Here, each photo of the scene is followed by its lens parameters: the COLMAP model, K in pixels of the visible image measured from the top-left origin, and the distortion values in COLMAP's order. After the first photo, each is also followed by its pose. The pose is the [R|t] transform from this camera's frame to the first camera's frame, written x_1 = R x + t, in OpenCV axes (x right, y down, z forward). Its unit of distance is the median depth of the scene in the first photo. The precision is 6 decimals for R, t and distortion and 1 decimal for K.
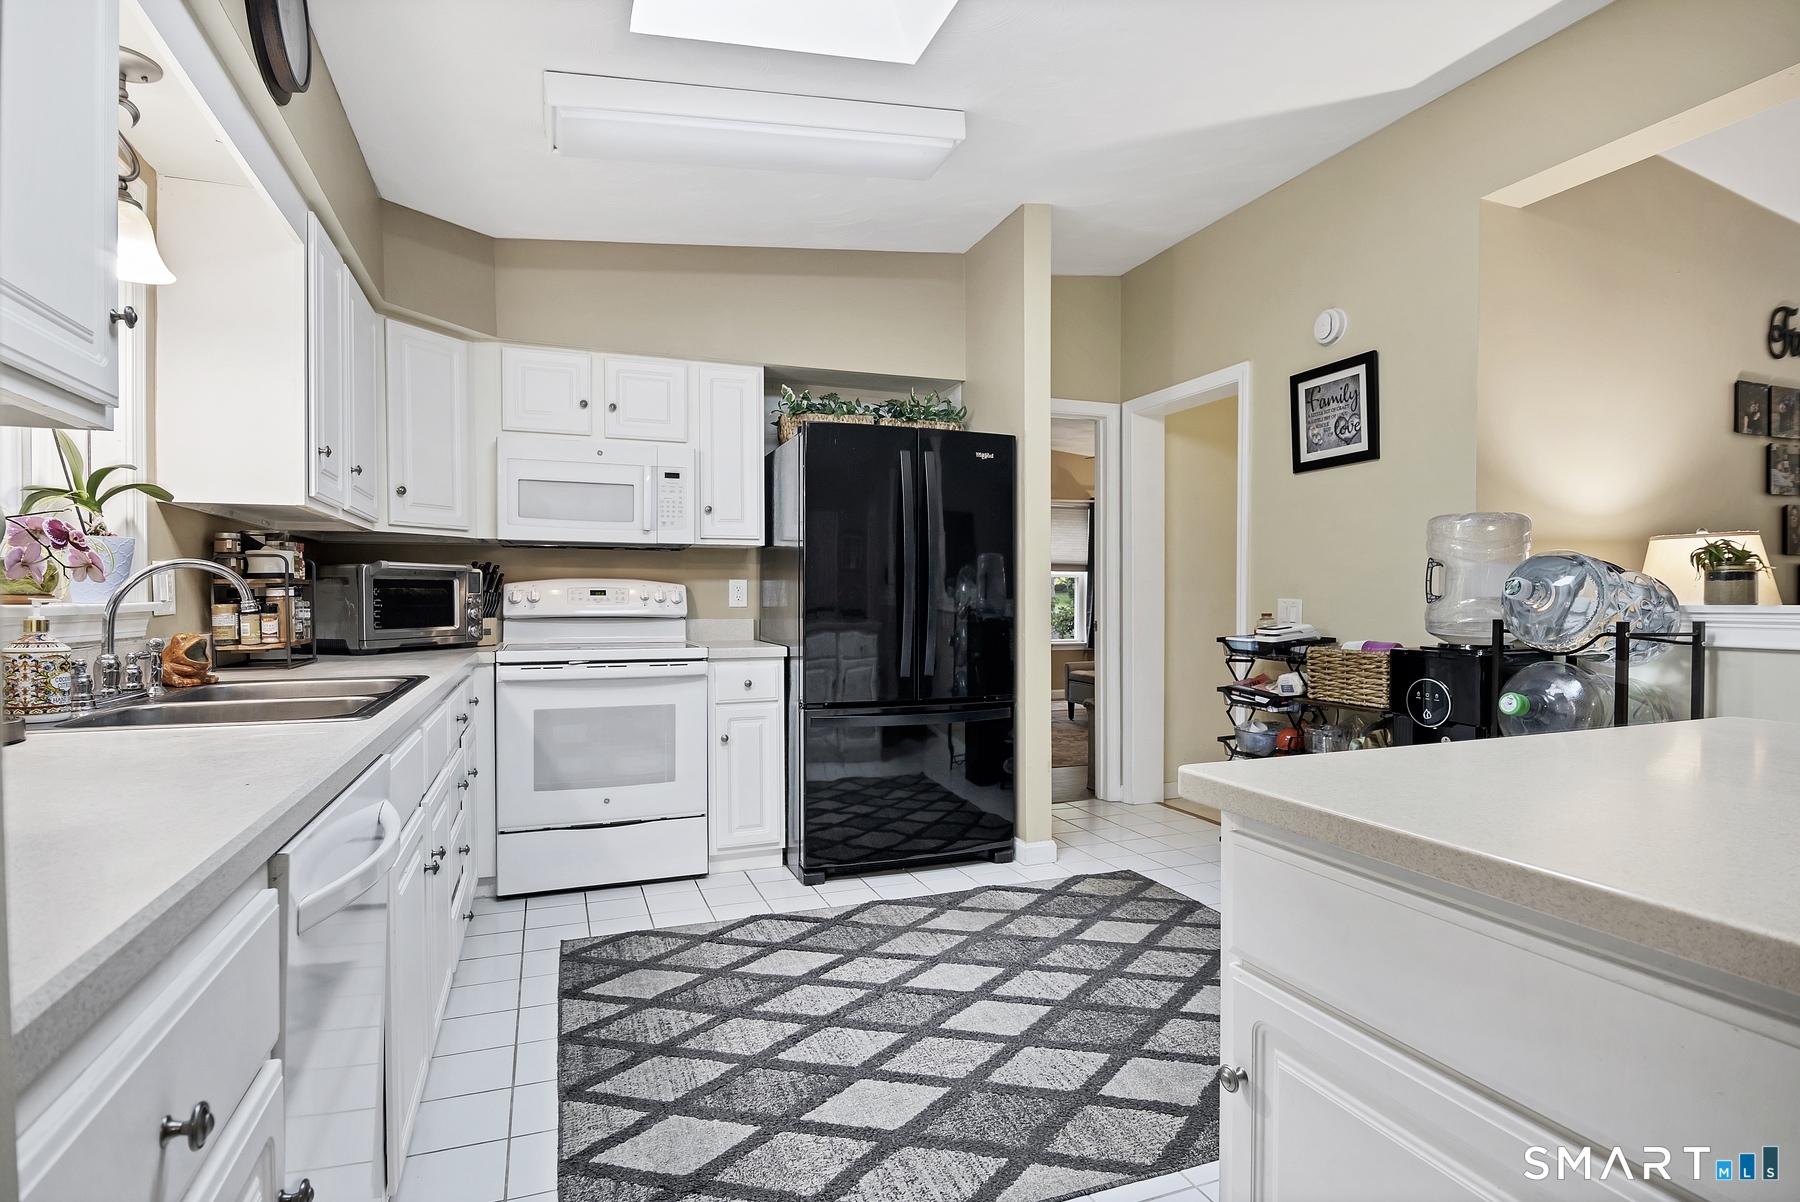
lens RADIAL K [[909.1, 0, 900.0], [0, 909.1, 601.0], [0, 0, 1]] dist [0.000621, -0.000719]
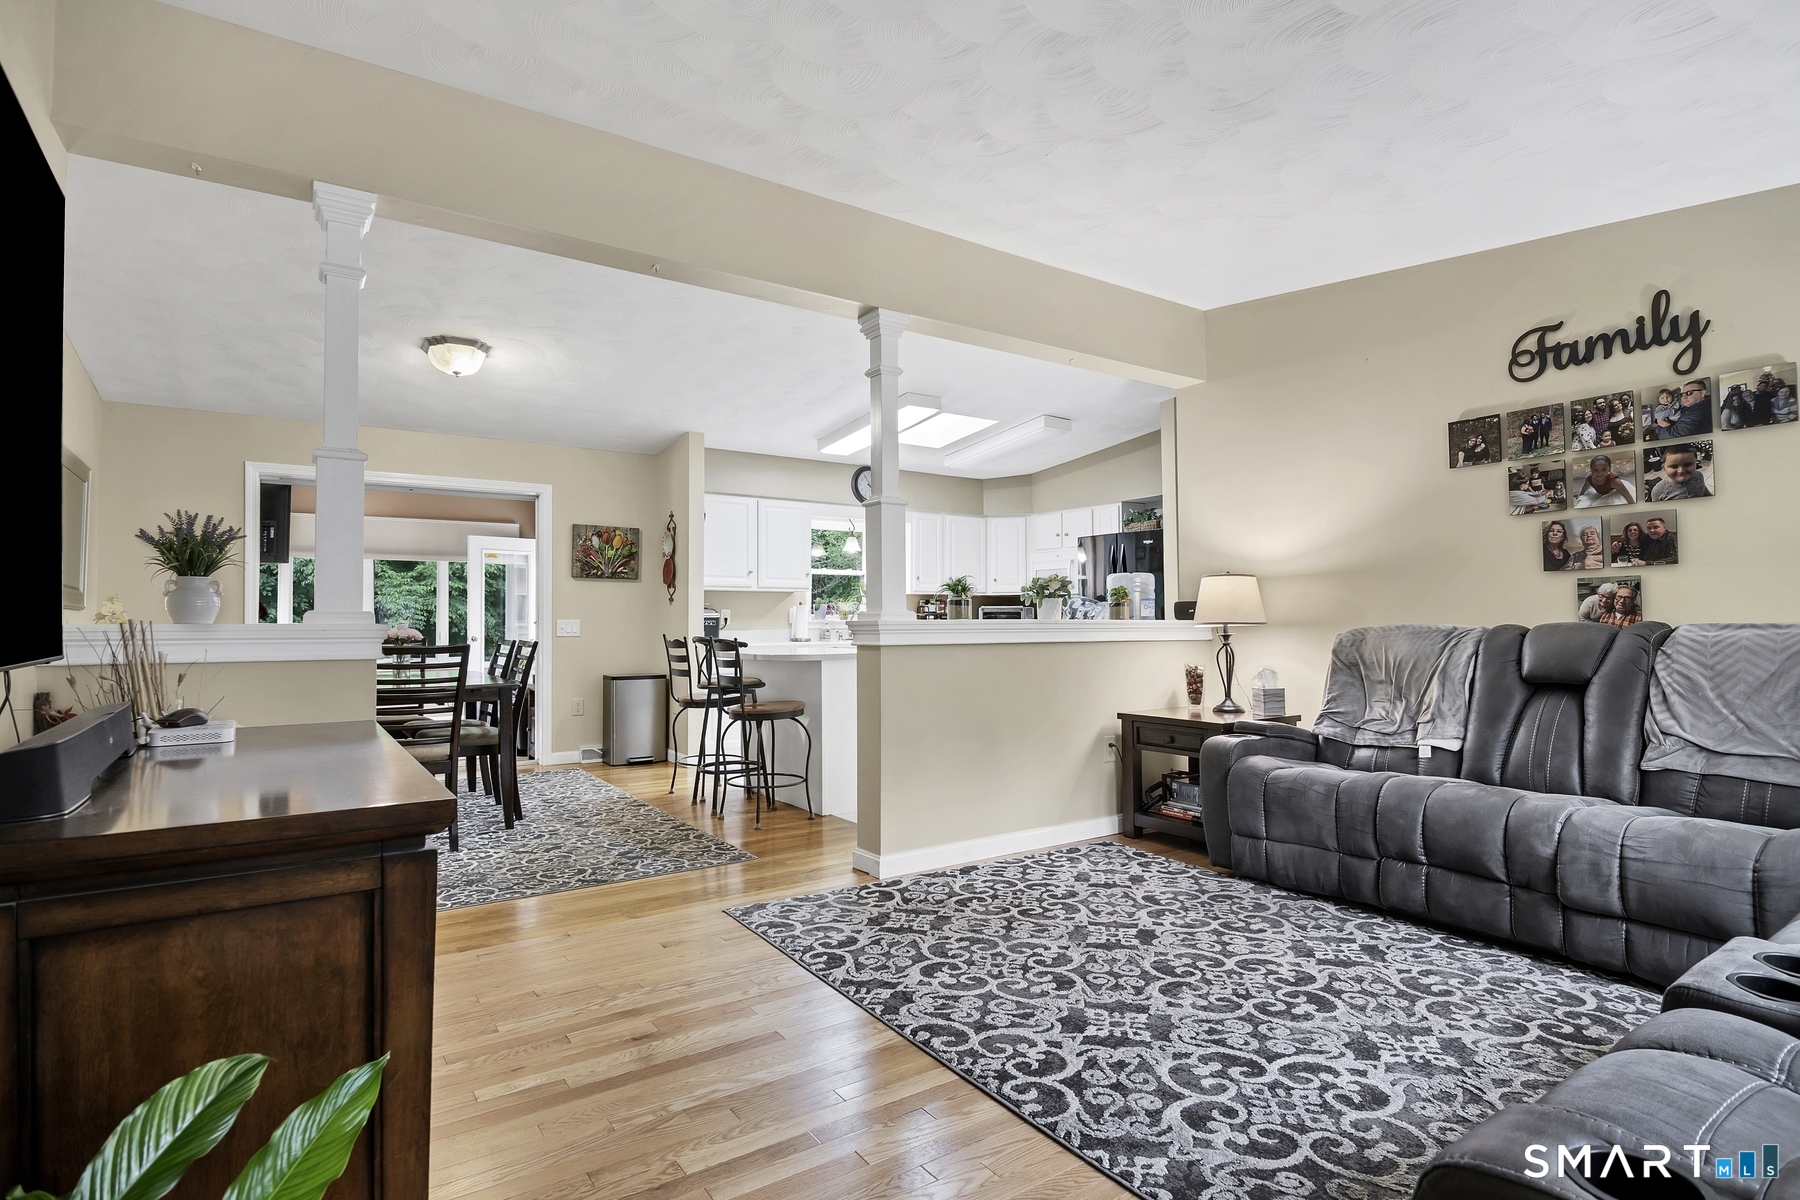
lens RADIAL K [[892.6, 0, 895.1], [0, 892.6, 603.4], [0, 0, 1]] dist [0.000572, -0.012825]
pose [[0.216119, -0.015531, -0.976244, 1.788686], [0.000568, 0.999875, -0.015781, -0.000314], [0.976367, 0.002856, 0.216101, 0.084427]]
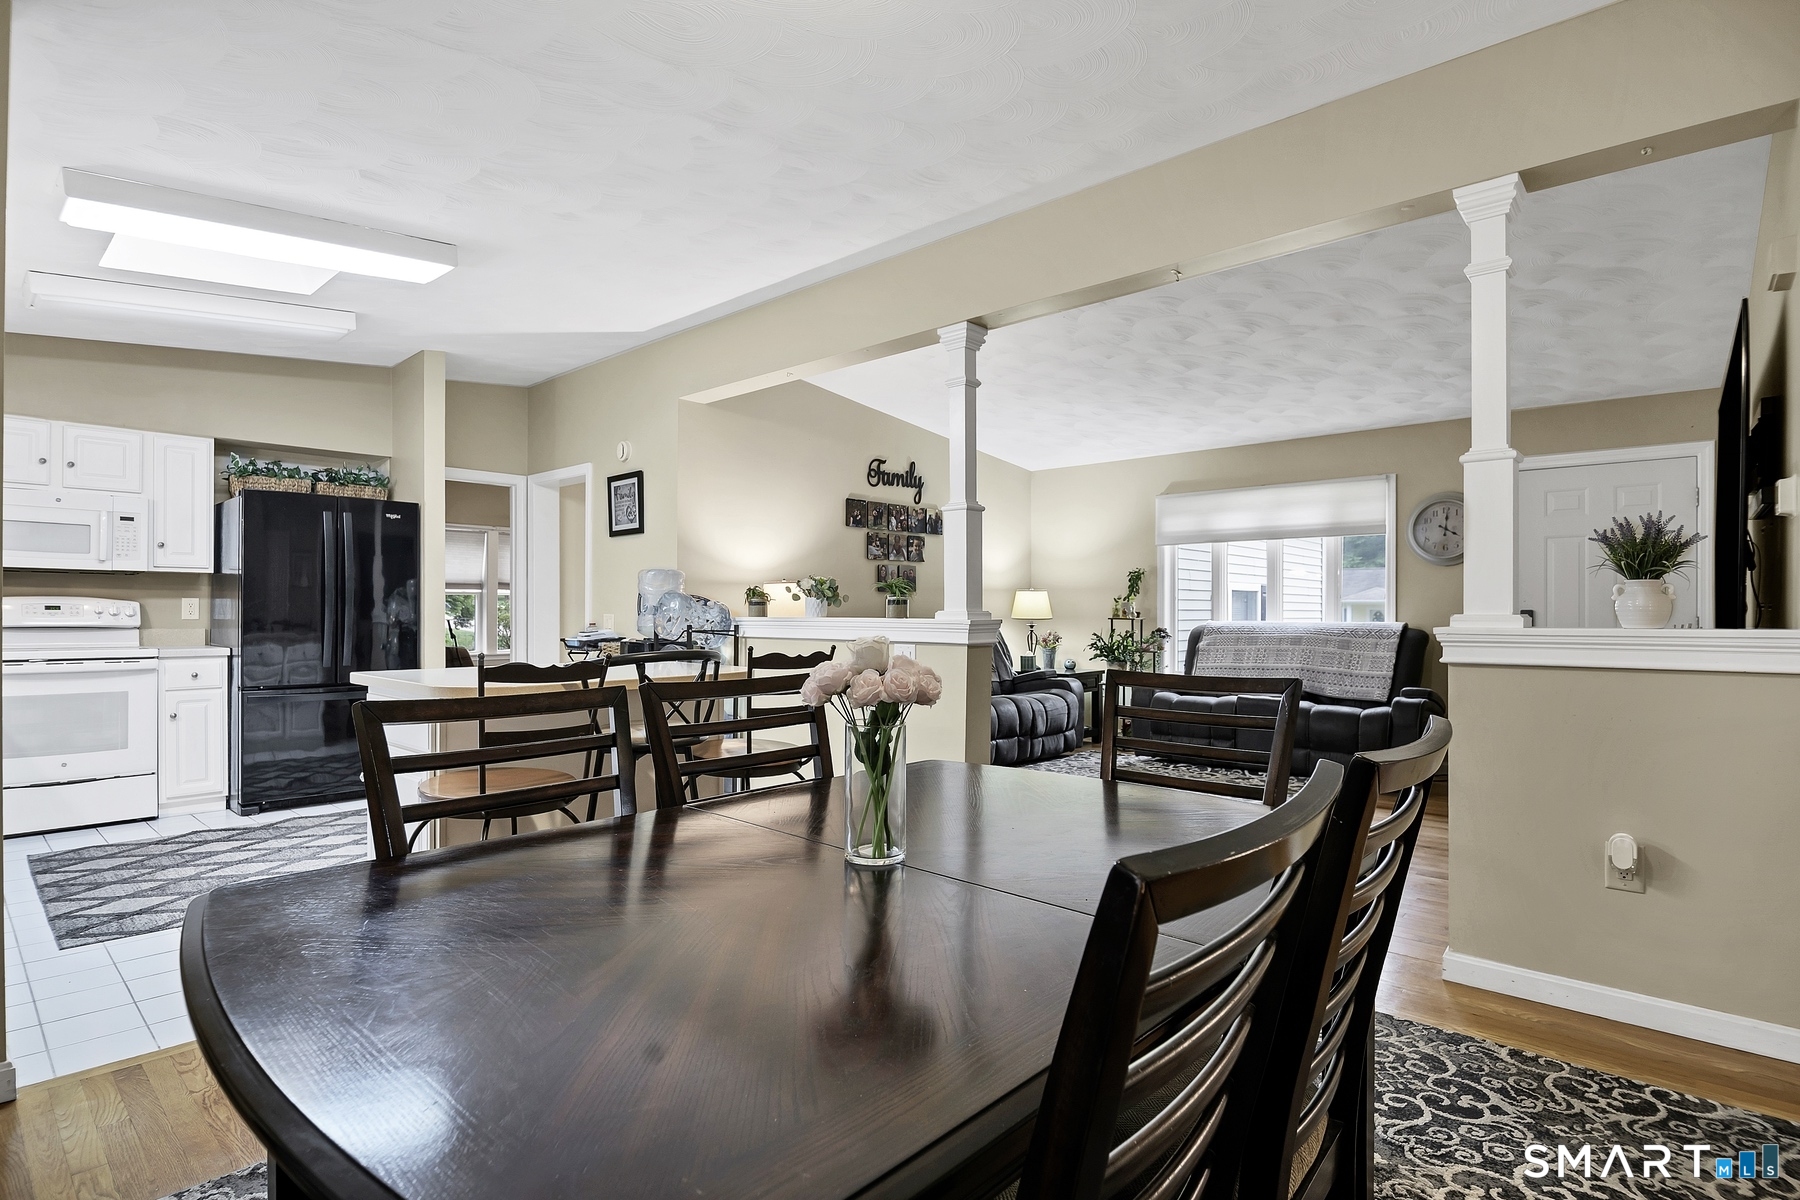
lens RADIAL K [[882.4, 0, 864.3], [0, 882.4, 608.8], [0, 0, 1]] dist [0.002410, -0.011849]
pose [[0.899478, 0.005722, 0.436929, 0.156911], [-0.002350, 0.999963, -0.008259, -0.000422], [-0.436961, 0.006402, 0.899458, -0.619938]]
